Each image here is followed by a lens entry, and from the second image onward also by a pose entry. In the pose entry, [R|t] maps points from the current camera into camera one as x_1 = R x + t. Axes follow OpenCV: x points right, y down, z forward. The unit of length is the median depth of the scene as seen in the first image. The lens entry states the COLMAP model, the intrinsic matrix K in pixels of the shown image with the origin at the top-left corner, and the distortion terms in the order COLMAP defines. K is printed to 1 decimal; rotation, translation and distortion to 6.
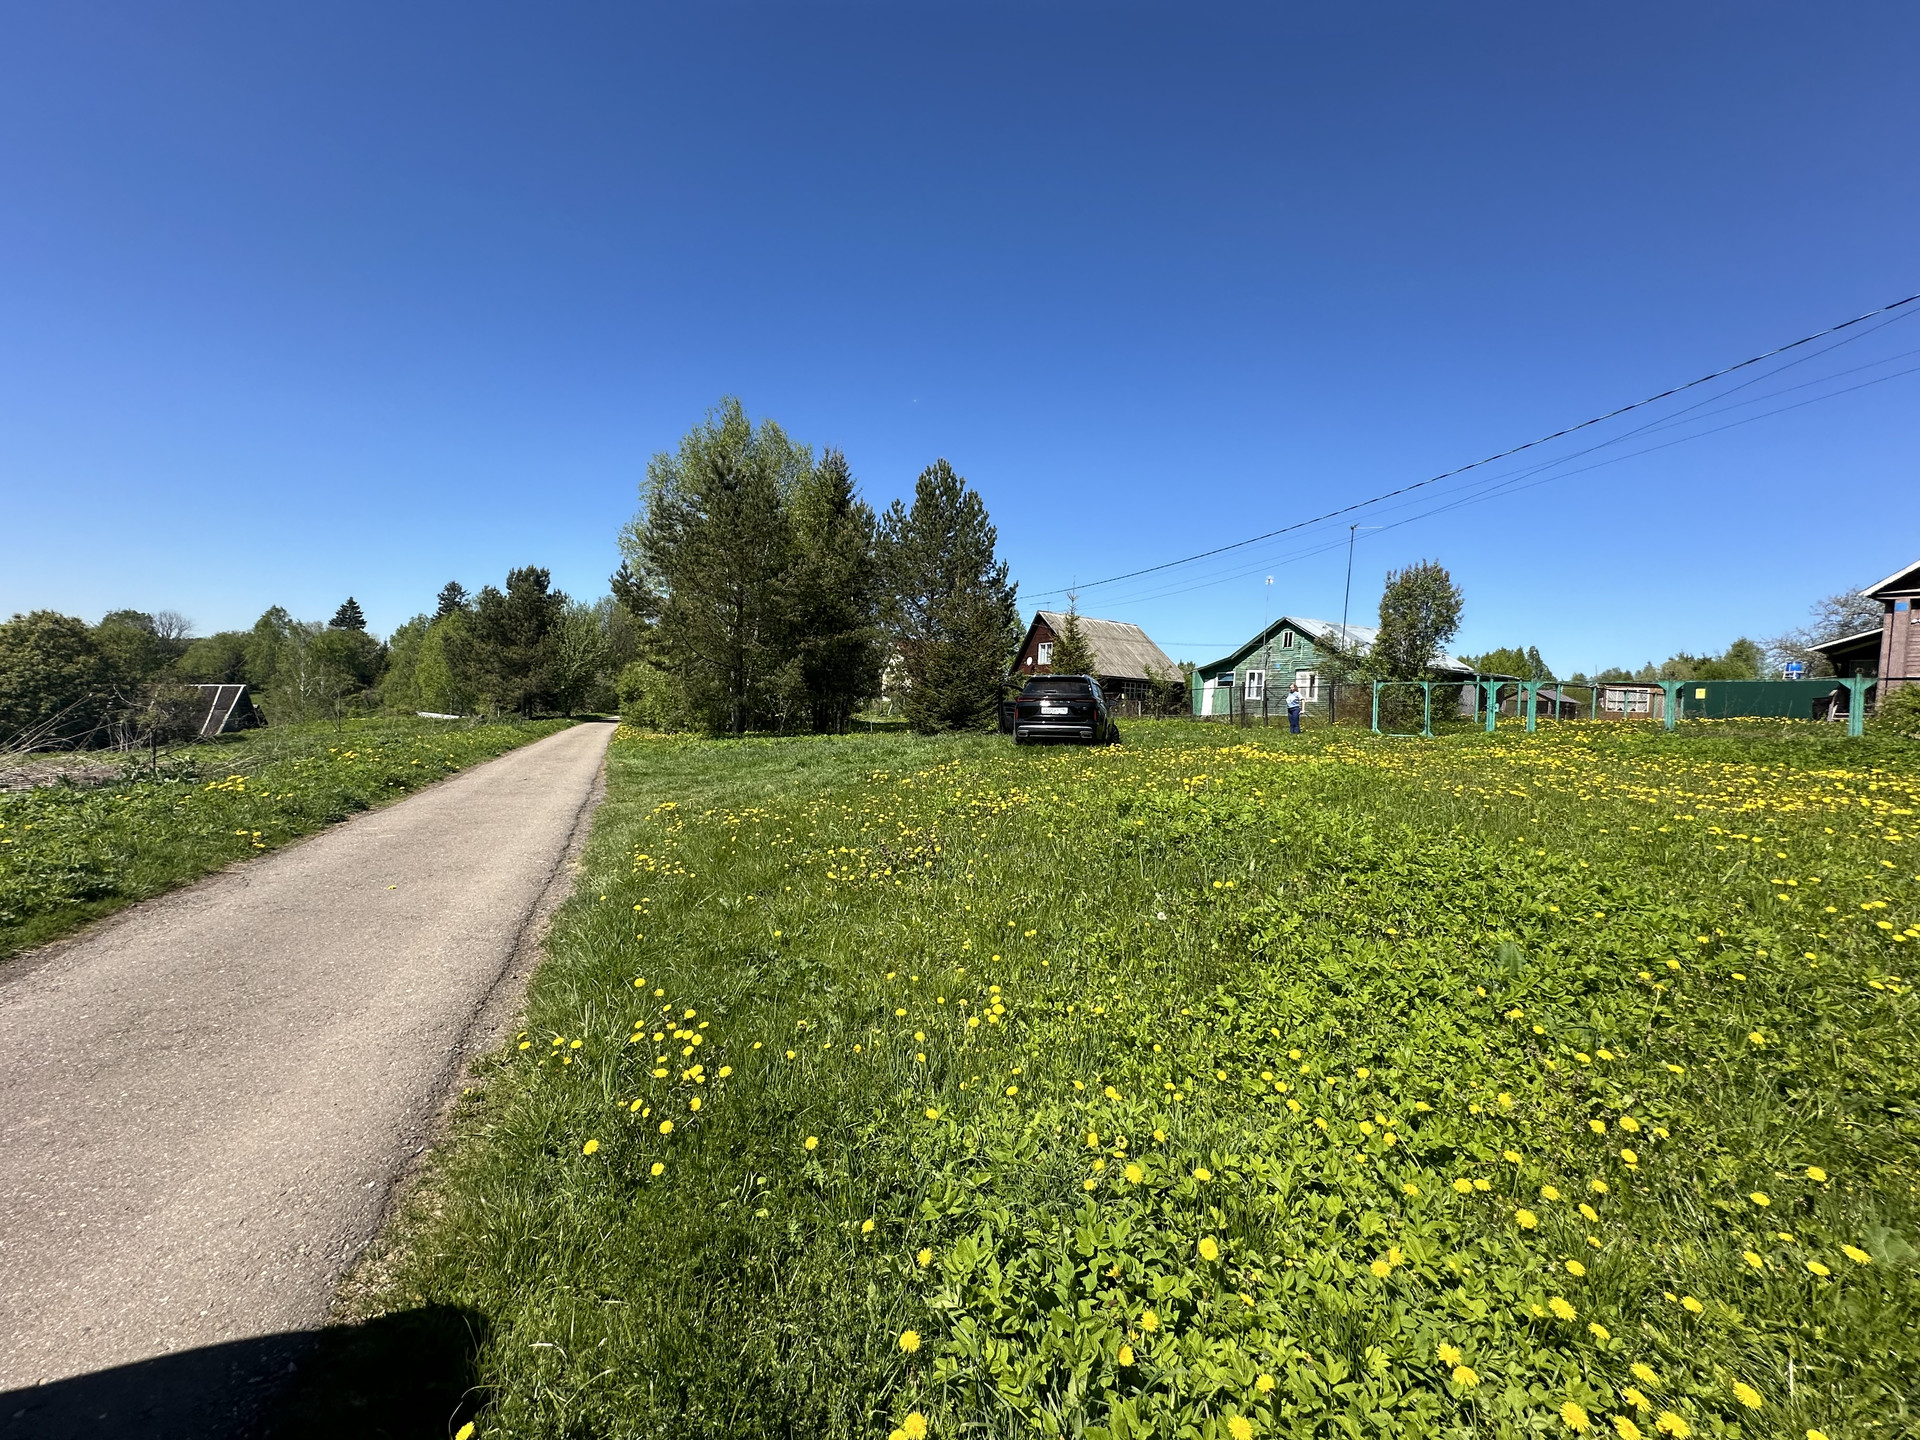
lens RADIAL K [[762.1, 0, 957.2], [0, 762.1, 721.2], [0, 0, 1]] dist [-0.001635, 0.000544]
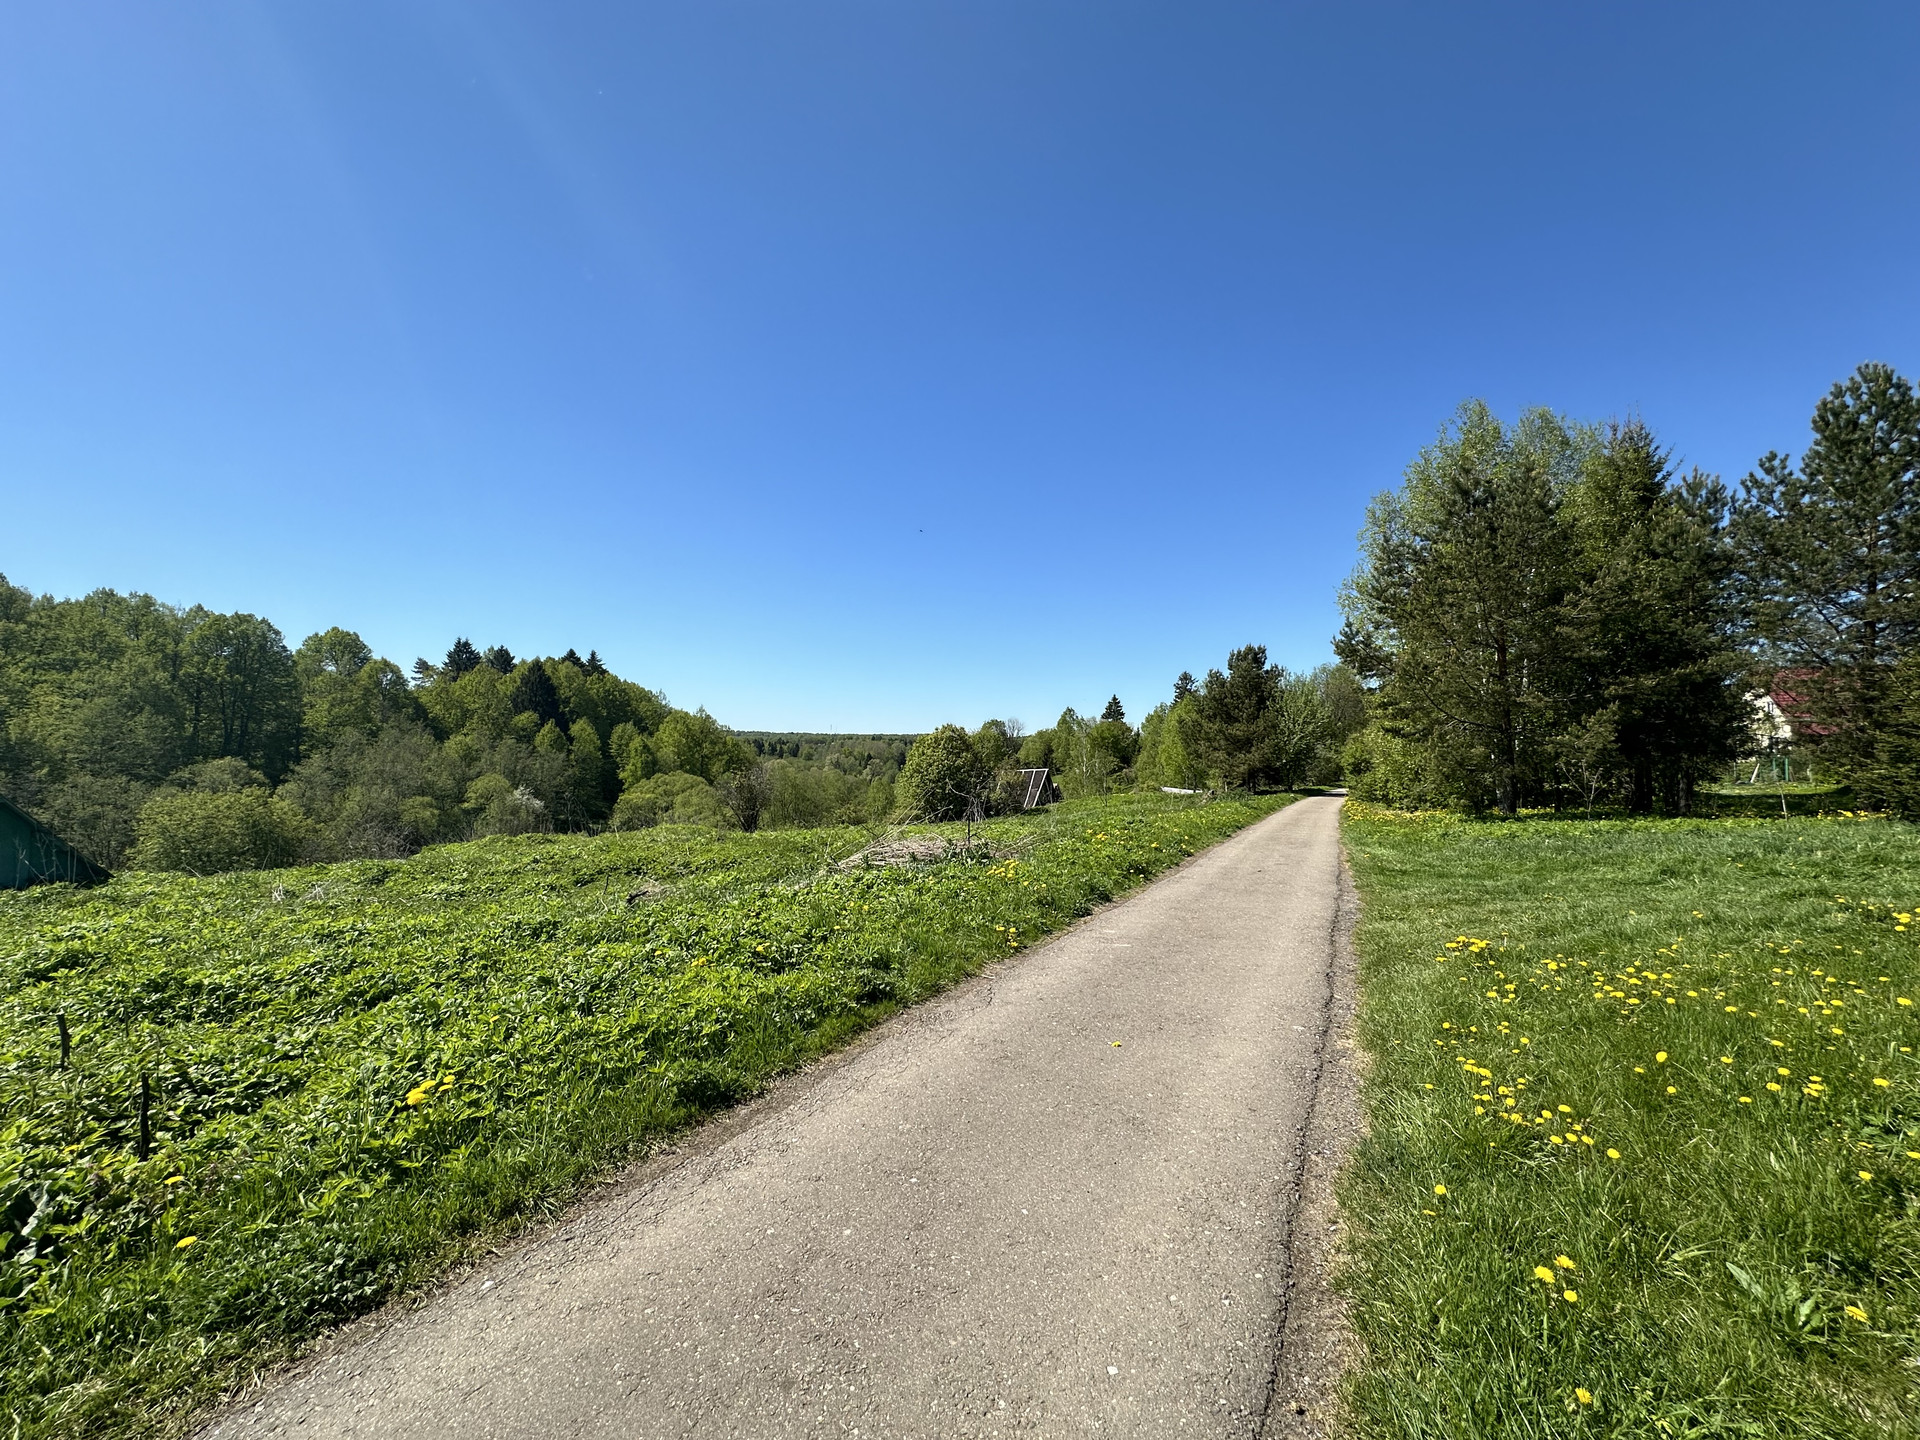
lens RADIAL K [[762.1, 0, 957.2], [0, 762.1, 721.2], [0, 0, 1]] dist [-0.001635, 0.000544]
pose [[0.637445, -0.079619, -0.766371, -0.041811], [0.007873, 0.995268, -0.096850, -0.005539], [0.770456, 0.055703, 0.635055, 0.066997]]
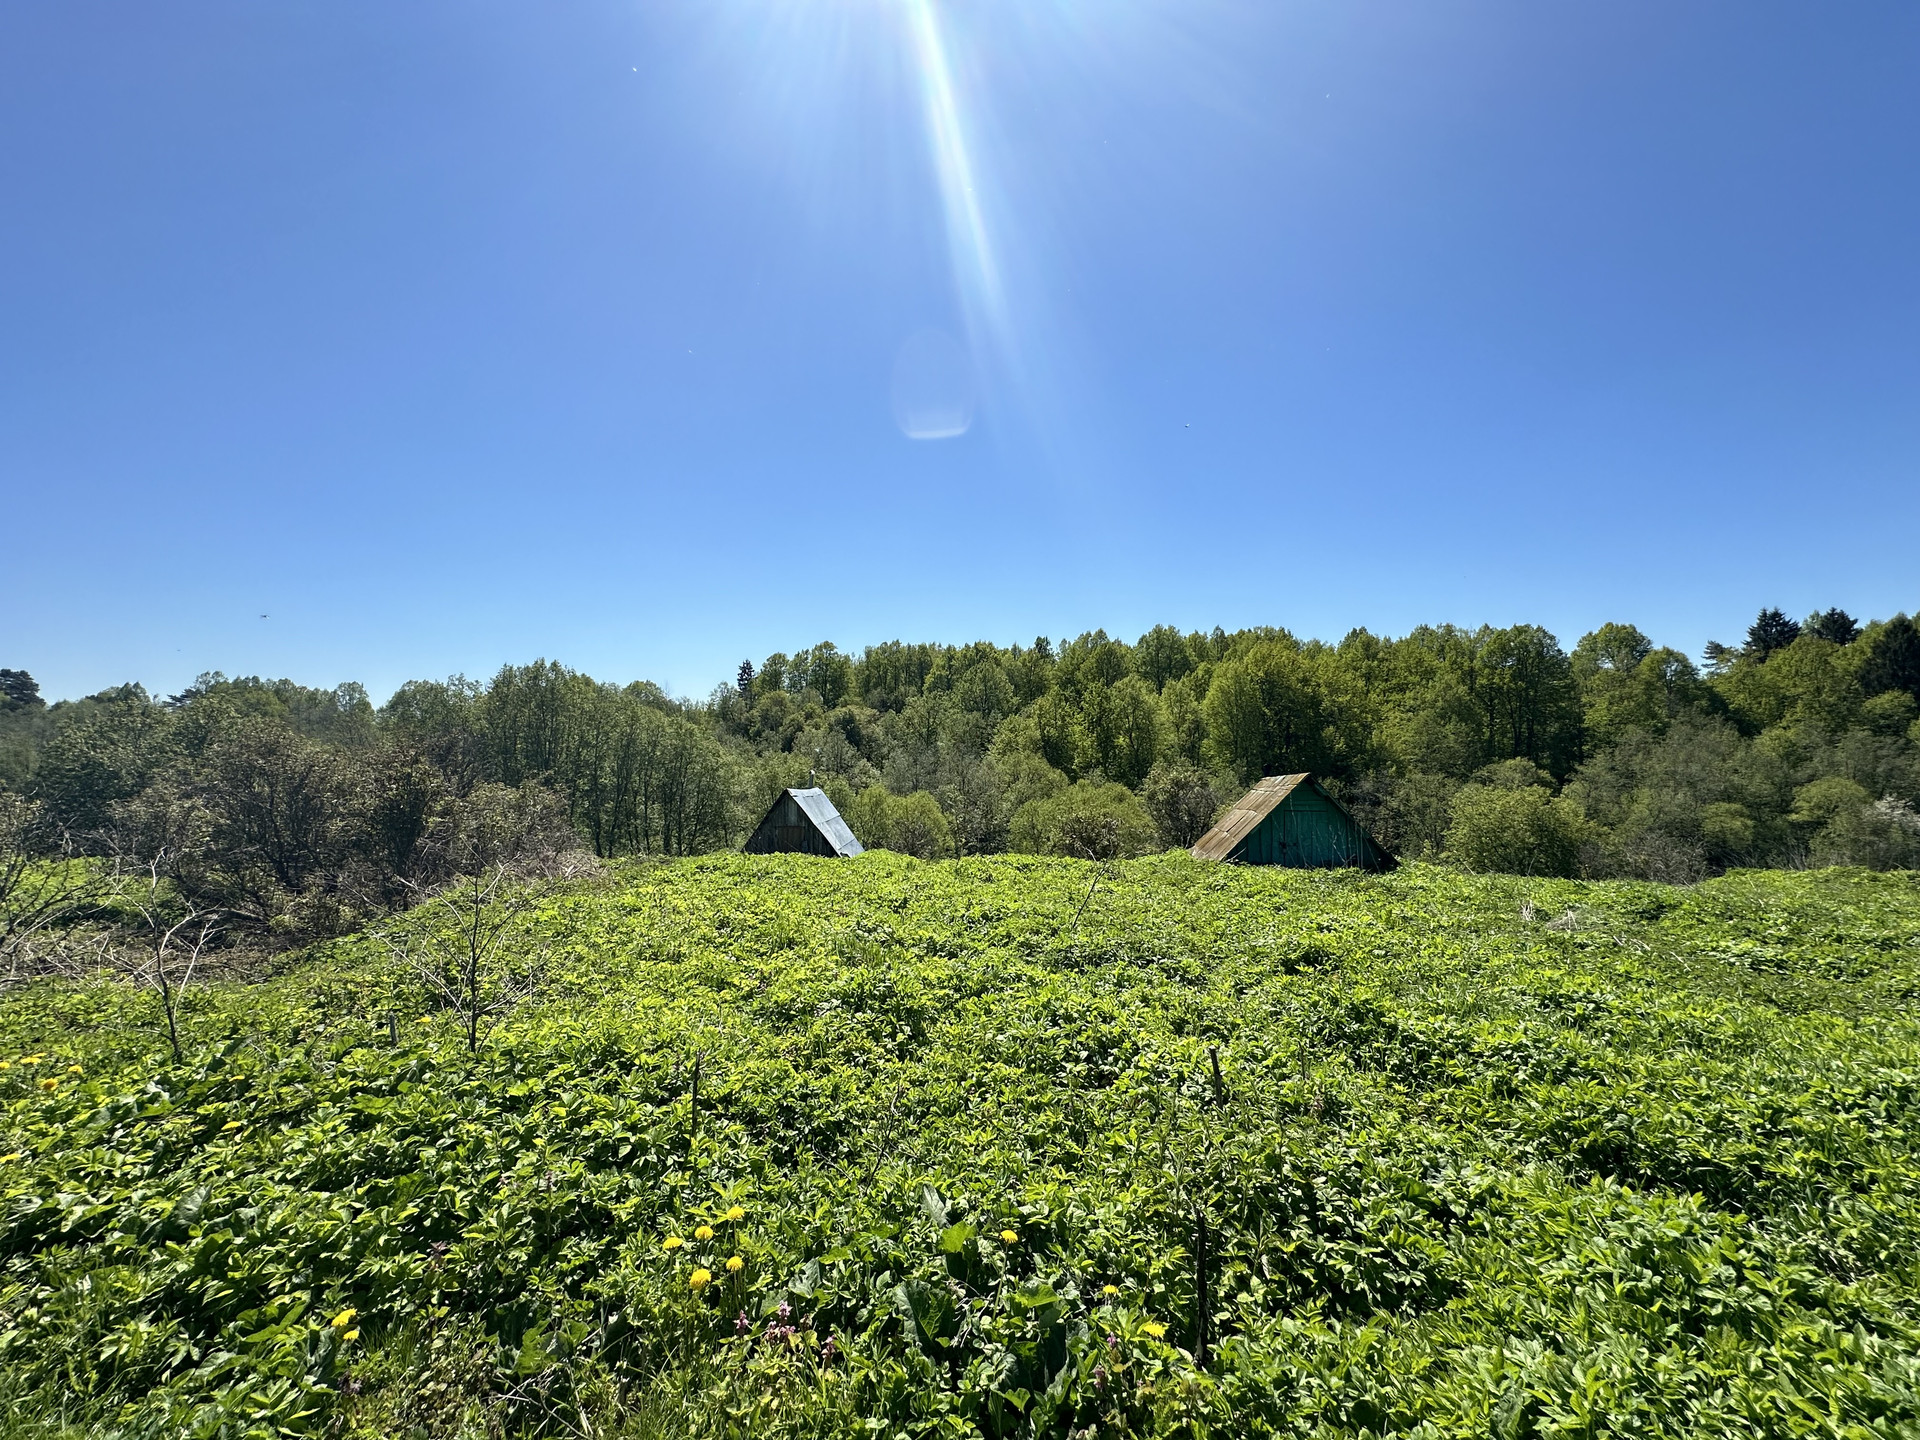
lens RADIAL K [[762.1, 0, 957.2], [0, 762.1, 721.2], [0, 0, 1]] dist [-0.001635, 0.000544]
pose [[-0.651773, -0.078661, -0.754324, -0.117558], [-0.042131, 0.996826, -0.067546, -0.010011], [0.757243, -0.012244, -0.653018, 0.080784]]
